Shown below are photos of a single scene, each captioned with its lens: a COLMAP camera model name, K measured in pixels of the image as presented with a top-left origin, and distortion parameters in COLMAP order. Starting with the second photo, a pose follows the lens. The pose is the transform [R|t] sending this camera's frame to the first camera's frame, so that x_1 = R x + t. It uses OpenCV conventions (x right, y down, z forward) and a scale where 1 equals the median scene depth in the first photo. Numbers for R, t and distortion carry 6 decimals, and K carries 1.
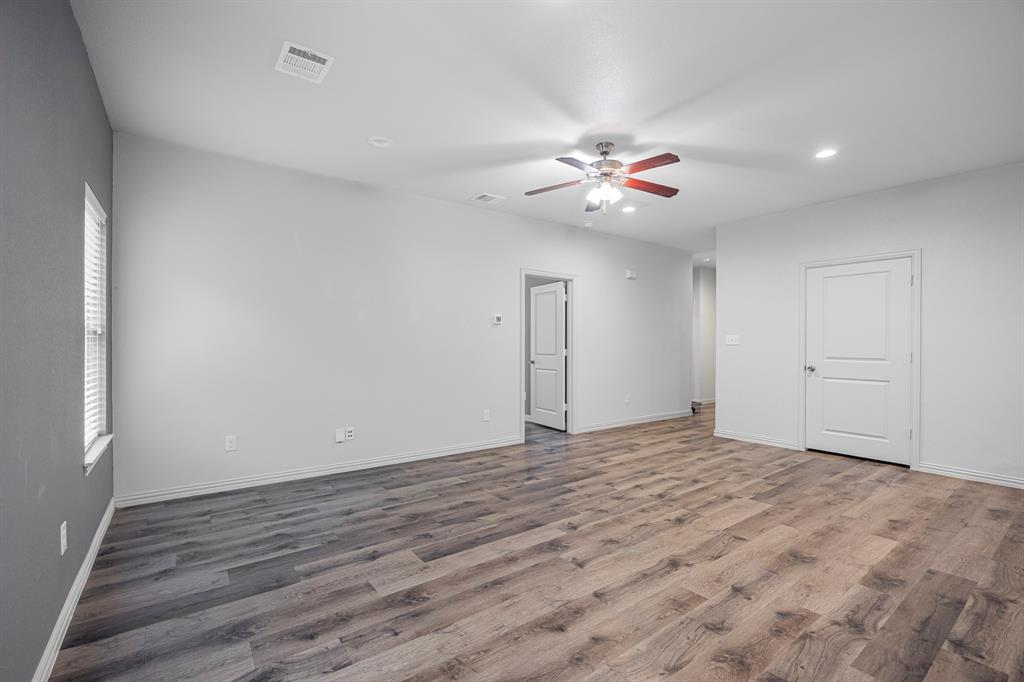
lens RADIAL K [[451.9, 0, 508.5], [0, 451.9, 340.2], [0, 0, 1]] dist [-0.014046, 0.001779]
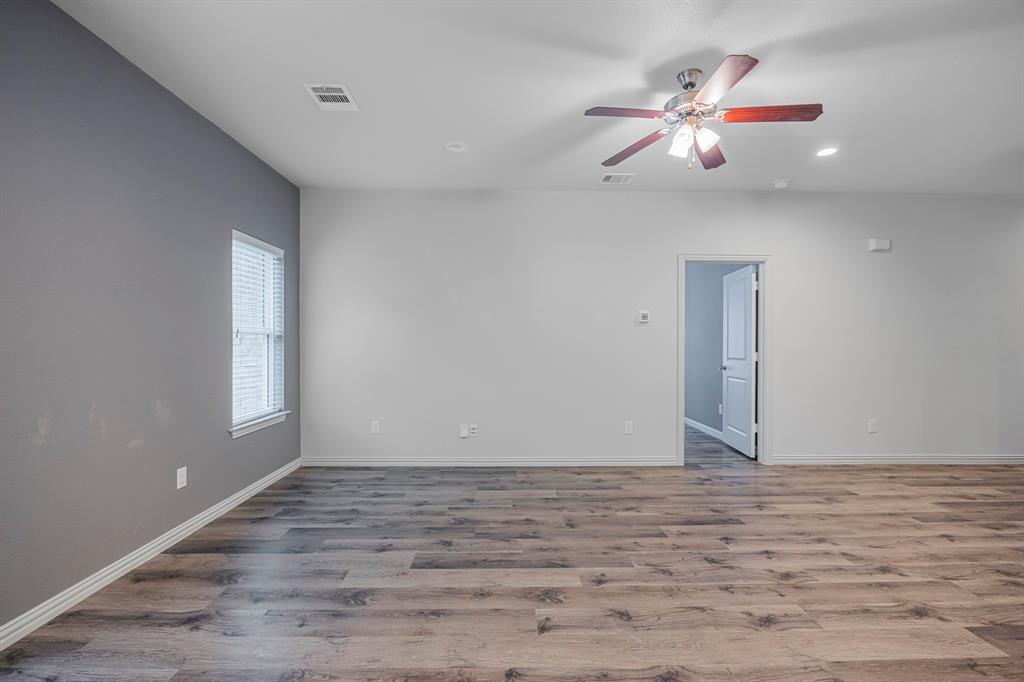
lens RADIAL K [[451.9, 0, 509.2], [0, 451.9, 343.9], [0, 0, 1]] dist [-0.014046, 0.001779]
pose [[0.815036, 0.000240, -0.579410, 0.406024], [0.002671, 0.999988, 0.004171, 0.001214], [0.579404, -0.004947, 0.815026, 0.240225]]
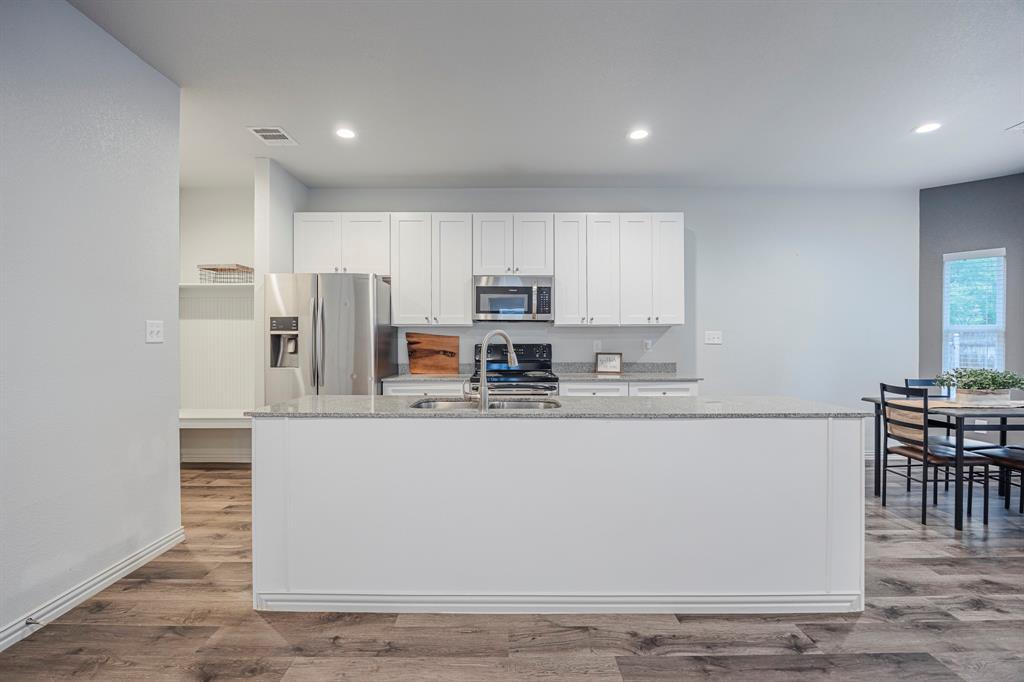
lens RADIAL K [[451.9, 0, 507.8], [0, 451.9, 344.5], [0, 0, 1]] dist [-0.014046, 0.001779]
pose [[-0.809075, -0.010250, 0.587616, 0.502639], [-0.005717, 0.999938, 0.009570, 0.005272], [-0.587677, 0.004384, -0.809084, 1.140594]]
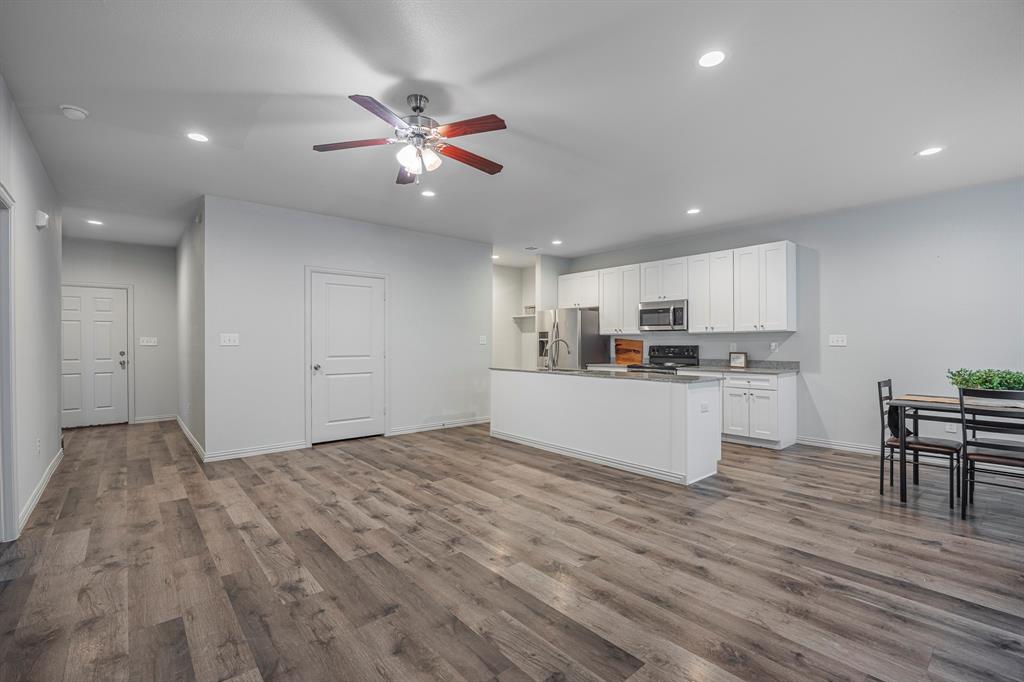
lens RADIAL K [[451.9, 0, 509.9], [0, 451.9, 343.9], [0, 0, 1]] dist [-0.014046, 0.001779]
pose [[-0.075410, -0.003924, 0.997145, -0.619196], [-0.002667, 0.999989, 0.003733, 0.003472], [-0.997149, -0.002378, -0.075420, 0.916233]]
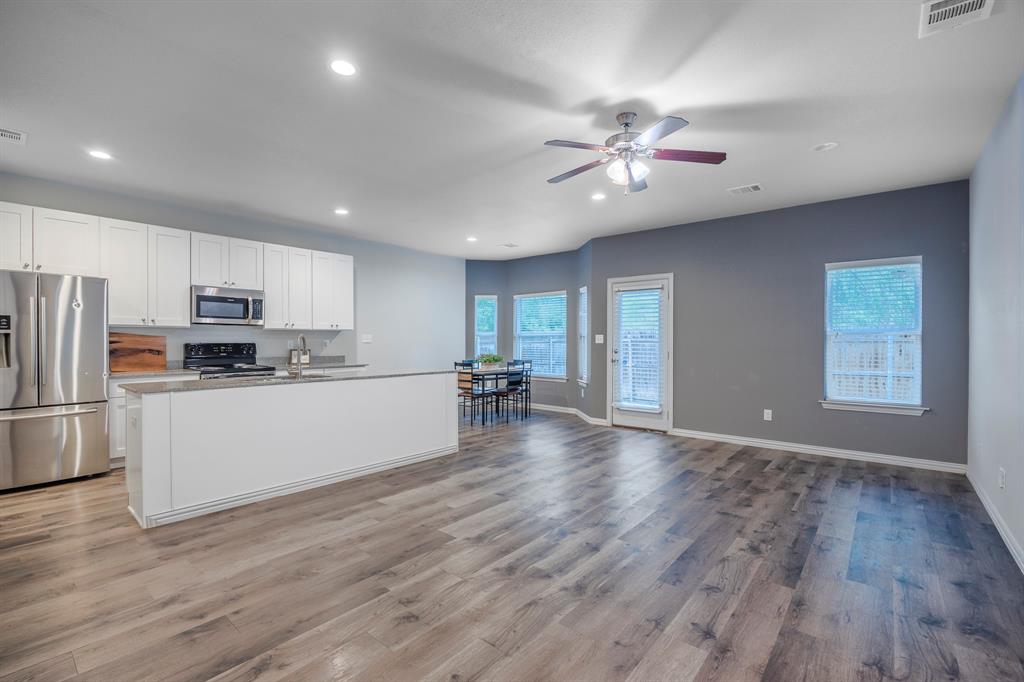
lens RADIAL K [[451.9, 0, 506.6], [0, 451.9, 343.4], [0, 0, 1]] dist [-0.014046, 0.001779]
pose [[-0.973060, -0.005169, -0.230492, 0.649951], [-0.005621, 0.999983, 0.001306, 0.009469], [0.230482, 0.002566, -0.973073, 1.836377]]
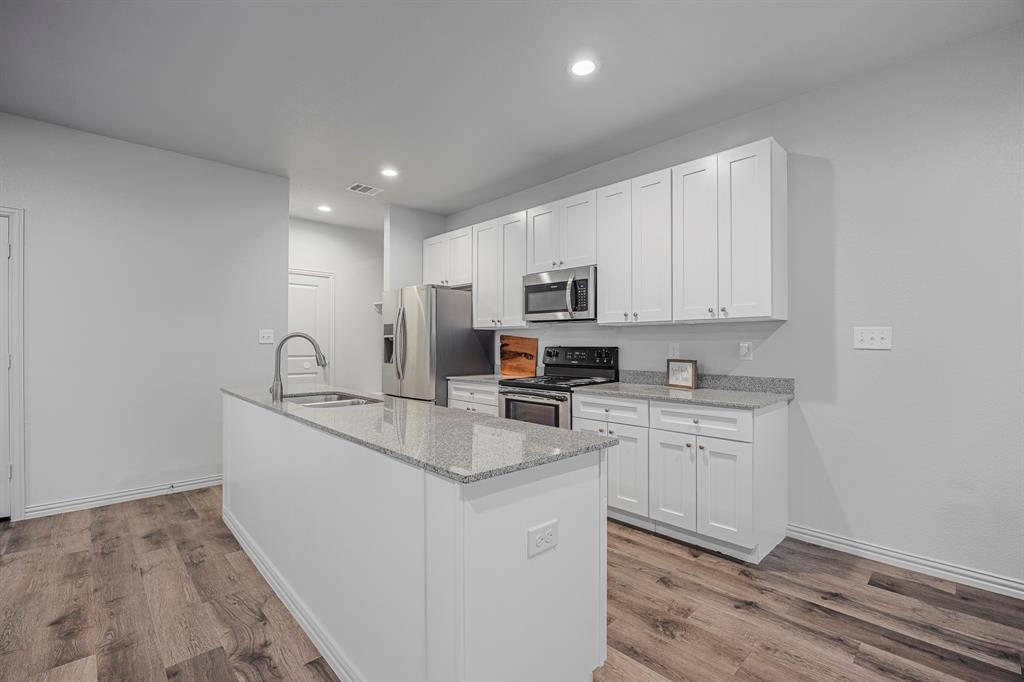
lens RADIAL K [[451.9, 0, 508.5], [0, 451.9, 343.0], [0, 0, 1]] dist [-0.014046, 0.001779]
pose [[-0.127538, -0.005882, 0.991816, 0.138908], [-0.004921, 0.999974, 0.005298, 0.001773], [-0.991821, -0.004205, -0.127564, 0.397856]]
